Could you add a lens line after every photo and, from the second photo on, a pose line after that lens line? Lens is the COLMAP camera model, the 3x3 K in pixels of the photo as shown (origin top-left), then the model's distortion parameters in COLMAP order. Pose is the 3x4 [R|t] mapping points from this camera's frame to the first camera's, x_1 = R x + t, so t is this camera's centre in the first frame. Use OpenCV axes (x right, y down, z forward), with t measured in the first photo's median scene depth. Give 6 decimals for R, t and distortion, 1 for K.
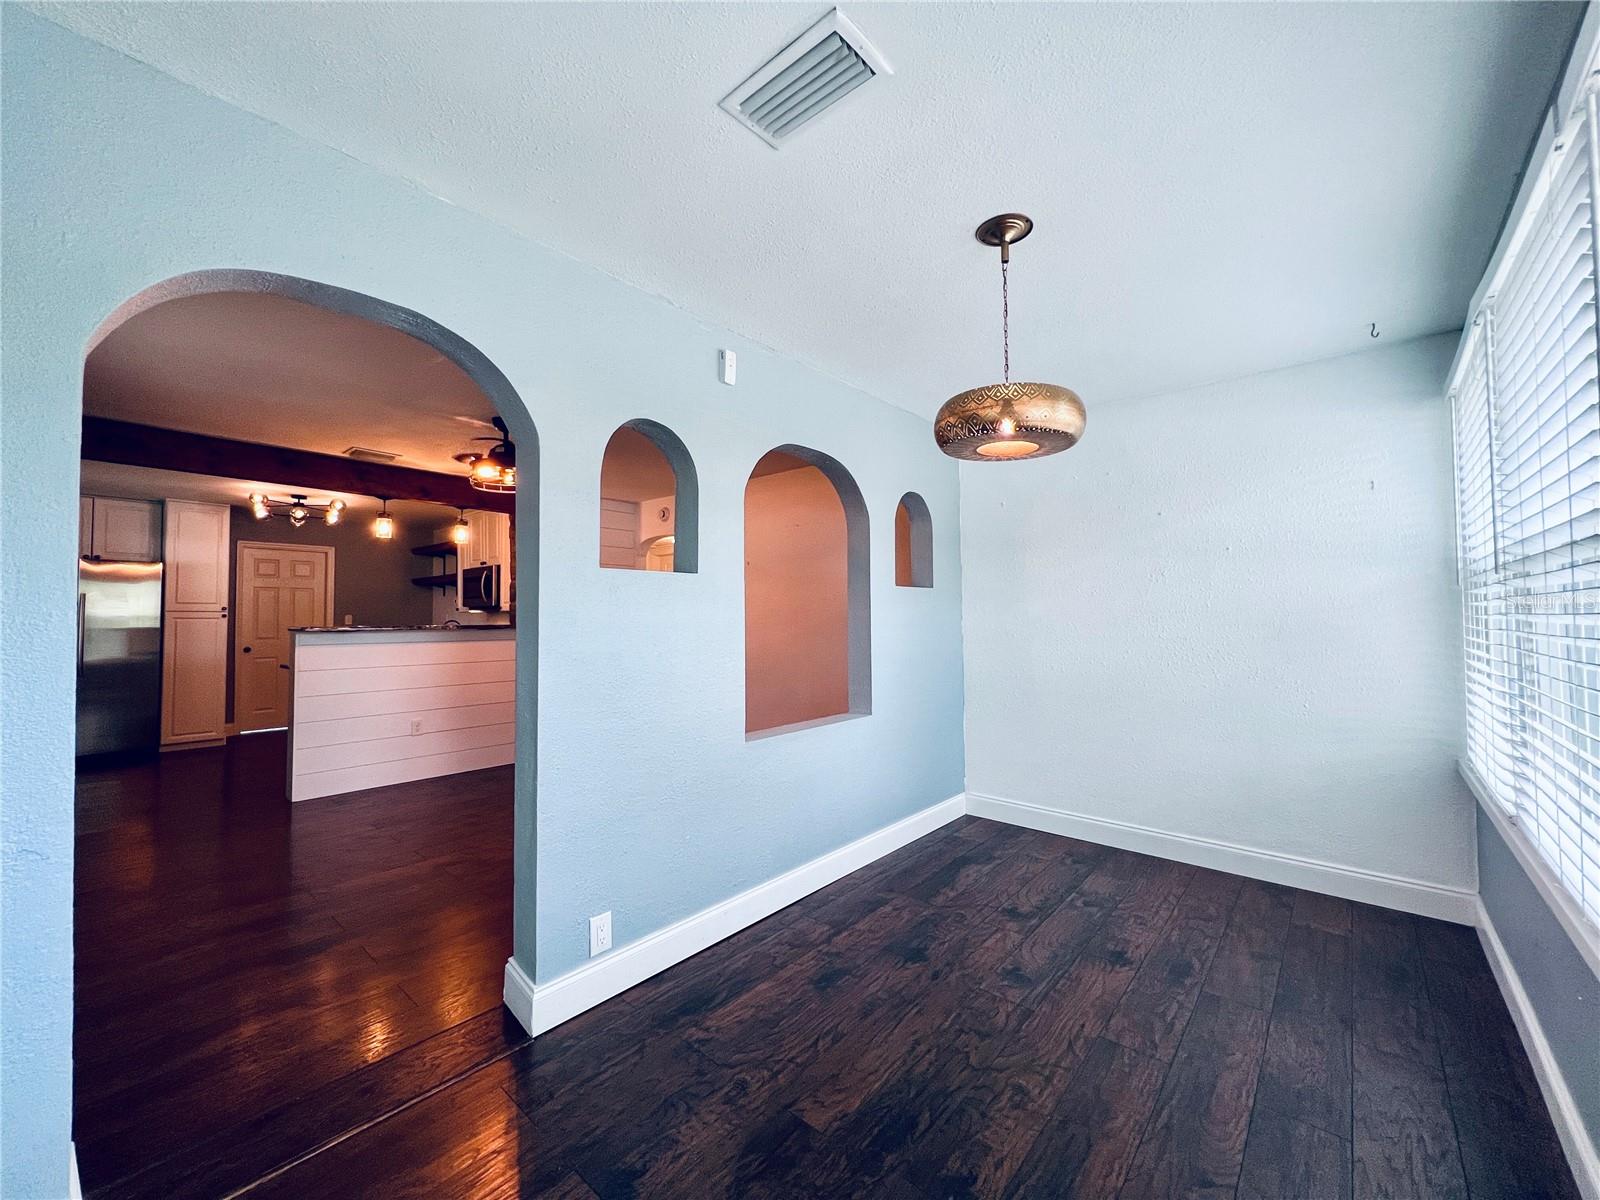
lens RADIAL K [[642.0, 0, 798.2], [0, 642.0, 599.0], [0, 0, 1]] dist [-0.000521, 0.000229]
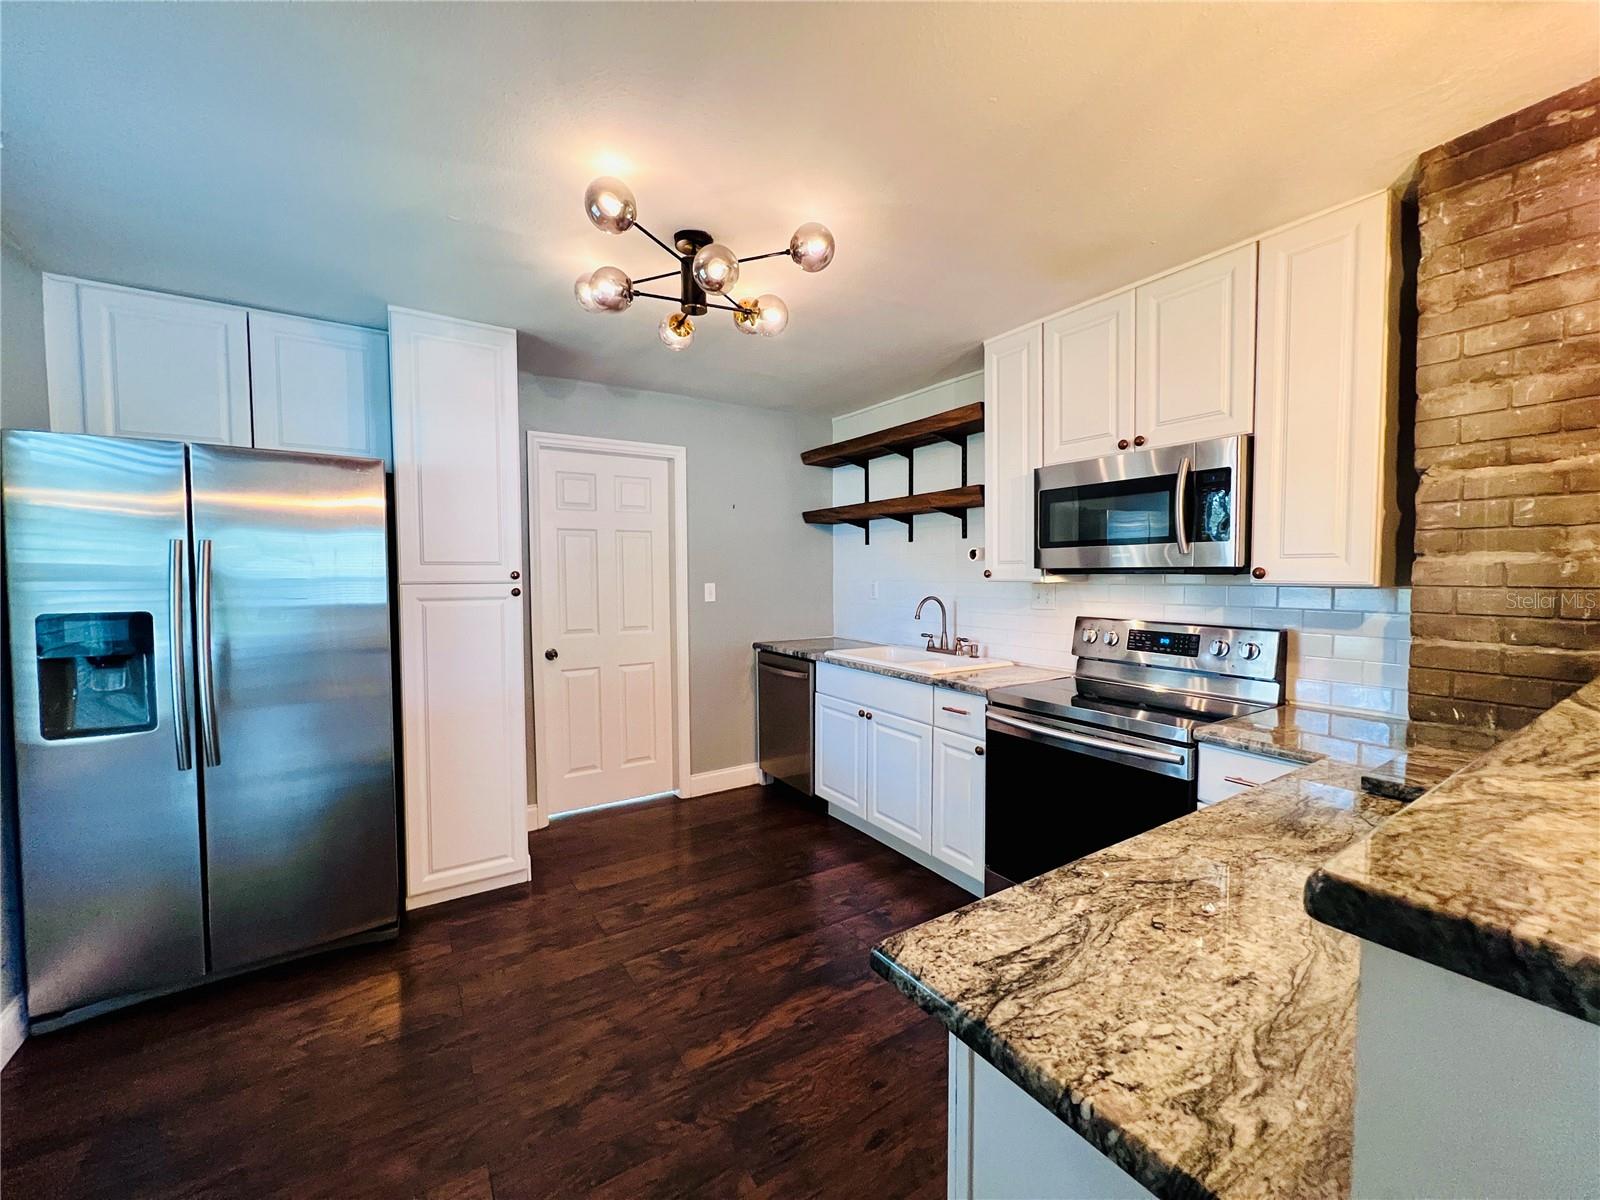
lens RADIAL K [[642.0, 0, 798.2], [0, 642.0, 599.0], [0, 0, 1]] dist [-0.000521, 0.000229]
pose [[0.959156, 0.010042, -0.282700, -0.637170], [0.011858, 0.997064, 0.075651, 0.000494], [0.282630, -0.075913, 0.956220, 0.691446]]
